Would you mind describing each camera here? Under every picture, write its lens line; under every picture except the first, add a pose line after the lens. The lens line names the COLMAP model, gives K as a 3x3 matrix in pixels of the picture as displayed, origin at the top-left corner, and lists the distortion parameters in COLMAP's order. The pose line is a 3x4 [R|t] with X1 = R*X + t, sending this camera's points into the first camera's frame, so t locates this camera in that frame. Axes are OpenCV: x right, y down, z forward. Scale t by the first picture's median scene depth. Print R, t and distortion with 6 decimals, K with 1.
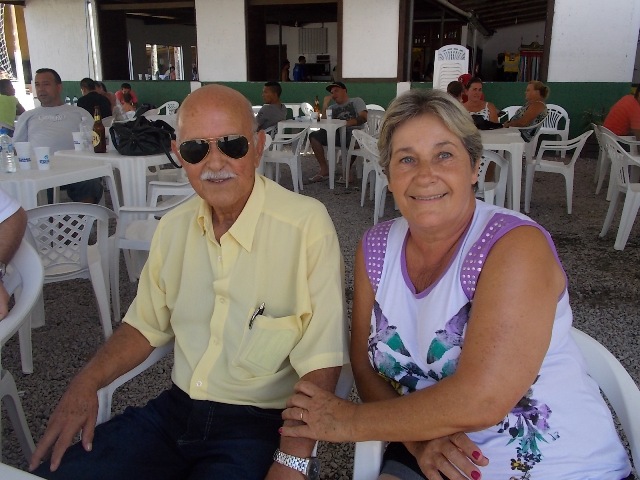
lens RADIAL K [[559.7, 0, 320.0], [0, 559.7, 240.0], [0, 0, 1]] dist [0.075736, -0.000211]
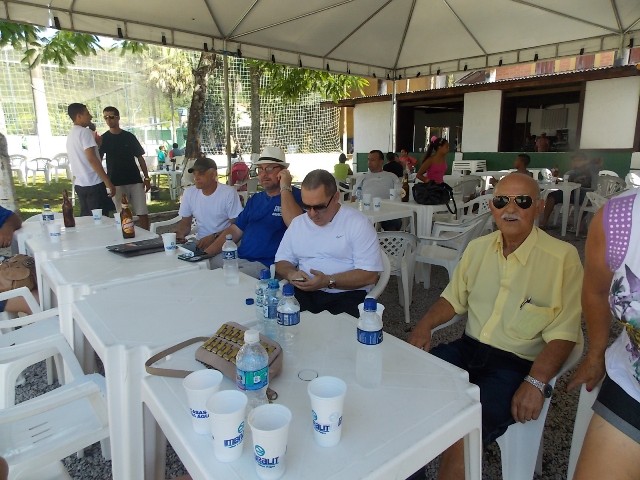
lens RADIAL K [[465.3, 0, 320.0], [0, 465.3, 240.0], [0, 0, 1]] dist [0.052769, -0.001861]
pose [[0.904699, 0.088159, -0.416831, -0.032601], [-0.114507, 0.992673, -0.038581, 0.024906], [0.410376, 0.082634, 0.908165, -0.220671]]
